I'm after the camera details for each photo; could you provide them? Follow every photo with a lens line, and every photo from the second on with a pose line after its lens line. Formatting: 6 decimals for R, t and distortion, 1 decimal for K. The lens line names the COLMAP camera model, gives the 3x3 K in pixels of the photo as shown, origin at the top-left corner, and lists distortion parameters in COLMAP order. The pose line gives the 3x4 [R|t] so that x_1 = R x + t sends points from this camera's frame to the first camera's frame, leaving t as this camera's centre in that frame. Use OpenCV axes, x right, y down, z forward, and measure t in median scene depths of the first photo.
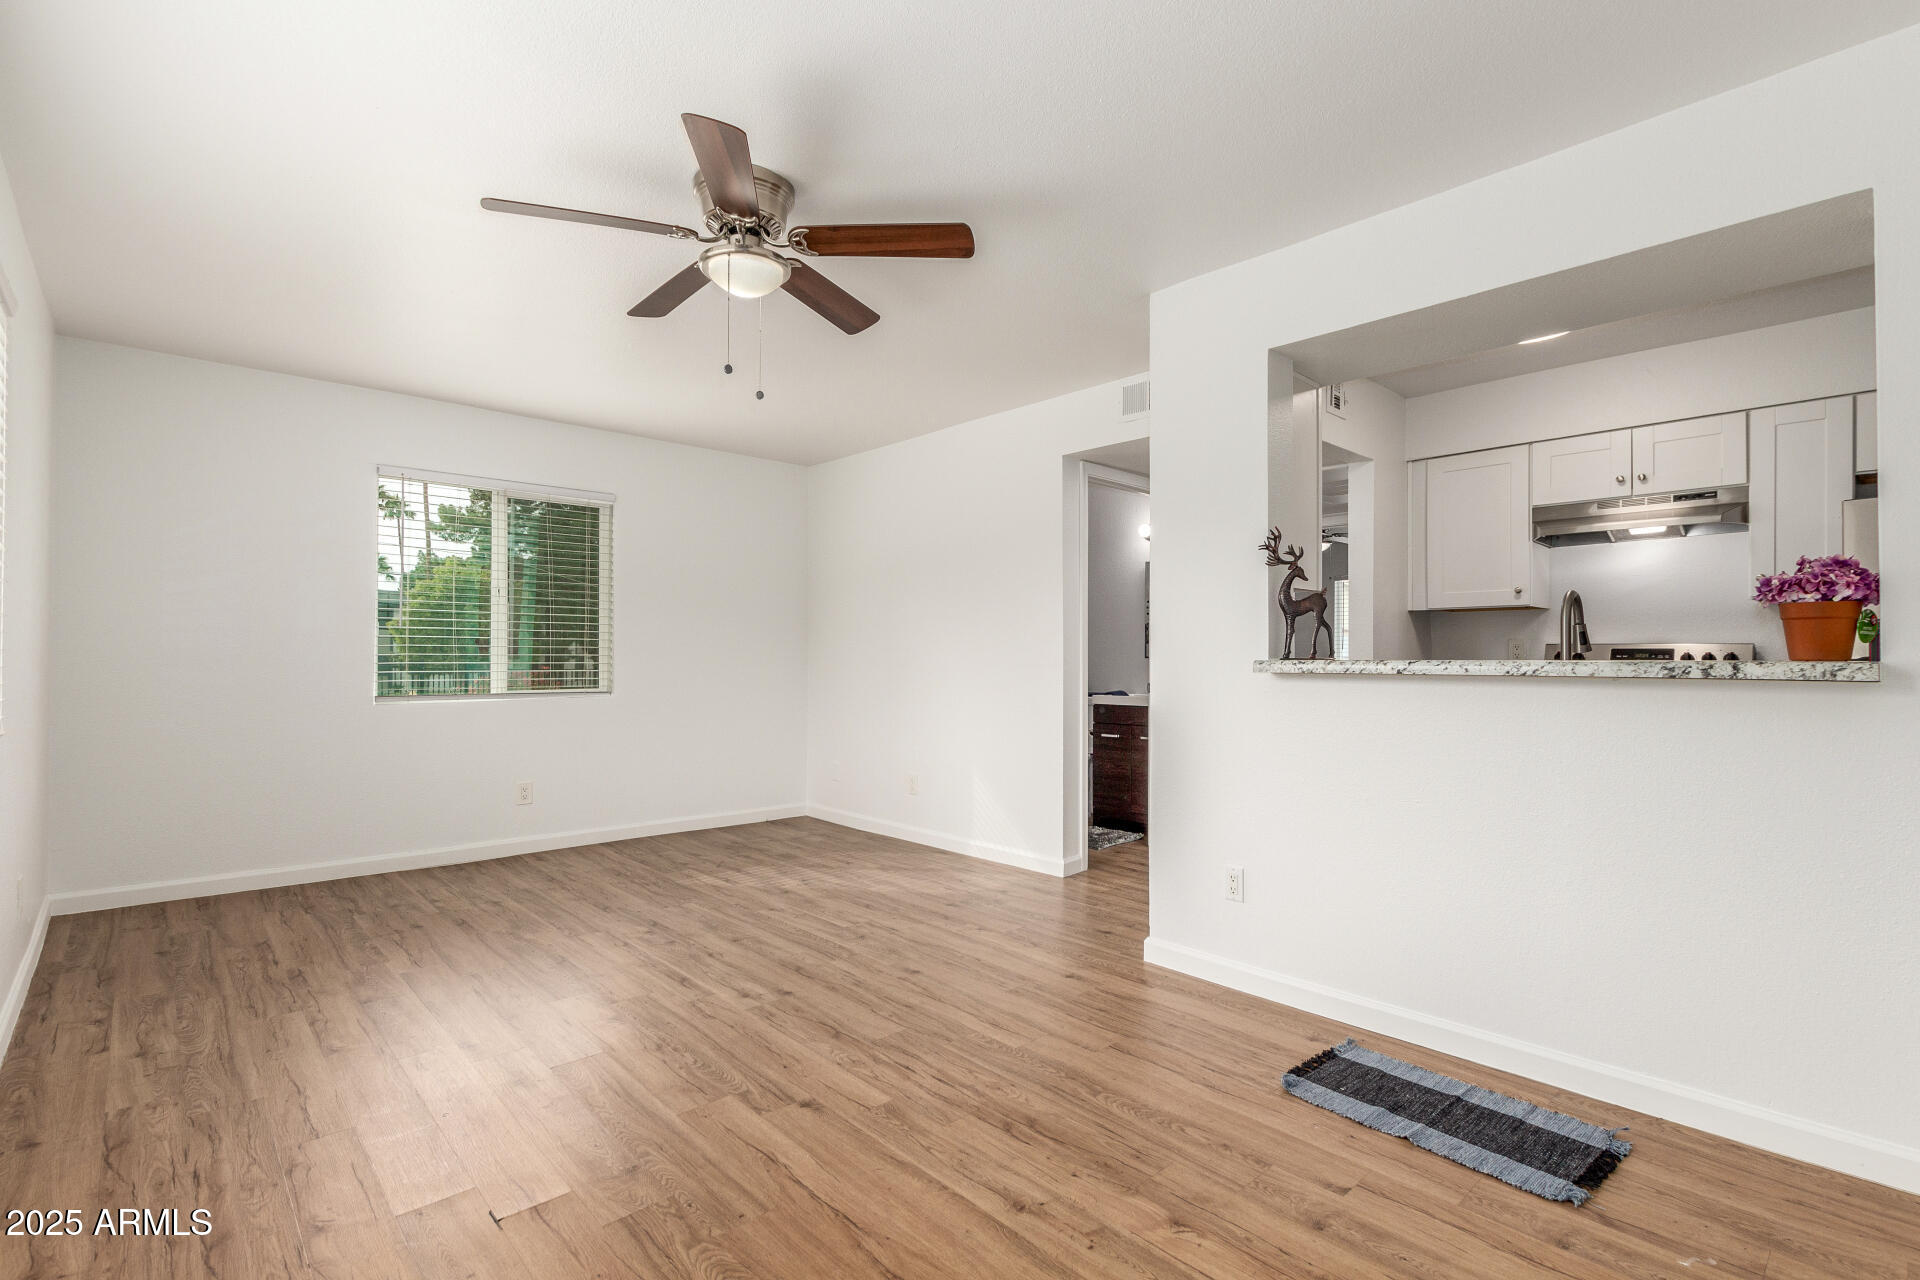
lens RADIAL K [[864.4, 0, 960.0], [0, 864.4, 640.0], [0, 0, 1]] dist [-0.000309, -0.001006]
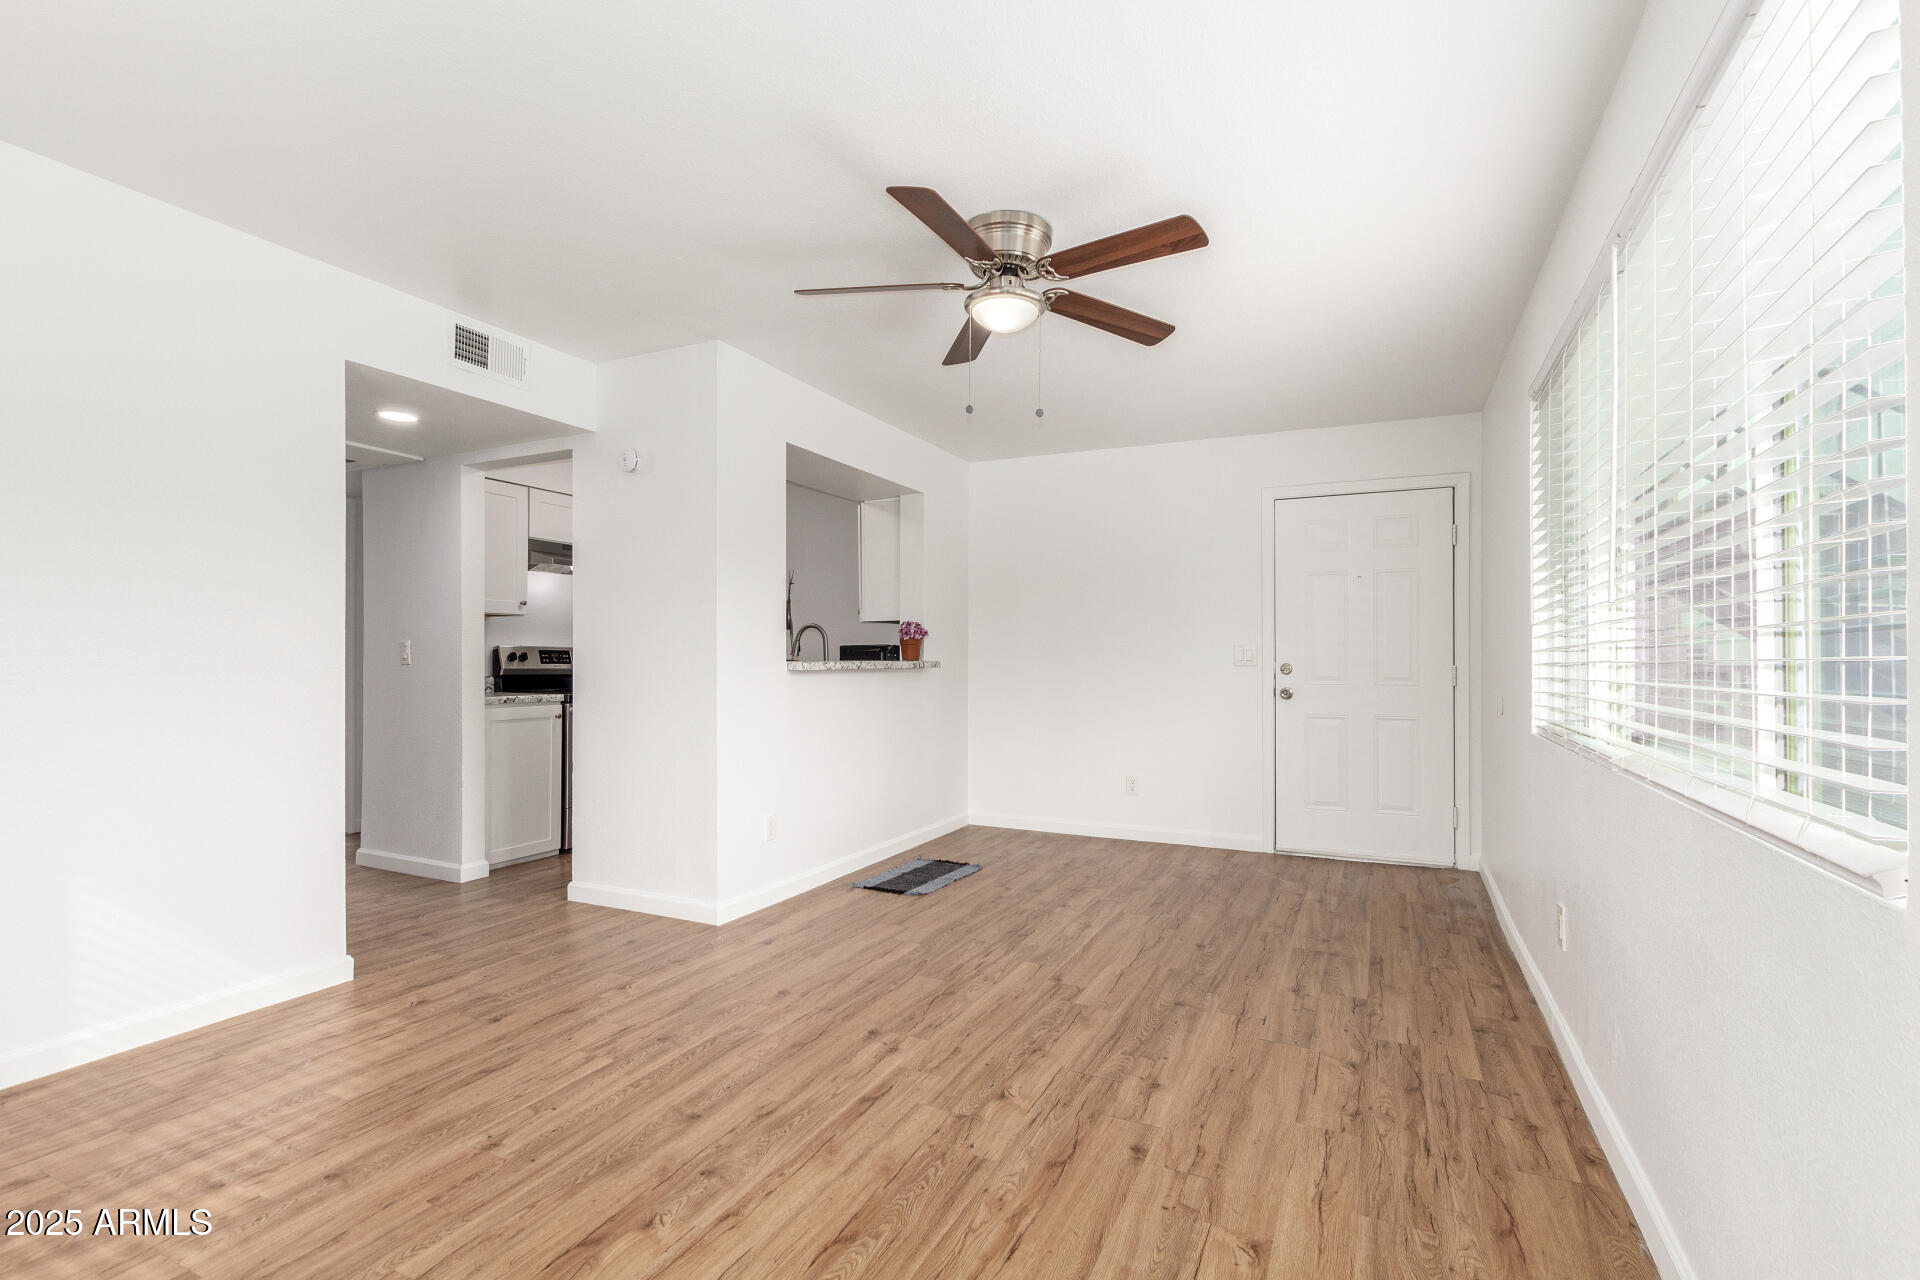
lens RADIAL K [[879.2, 0, 952.6], [0, 879.2, 657.0], [0, 0, 1]] dist [0.000816, 0.000238]
pose [[-0.349772, -0.004724, 0.936823, -1.087689], [-0.024586, 0.999689, -0.004139, 0.014902], [-0.936512, -0.024481, -0.349779, 1.247377]]
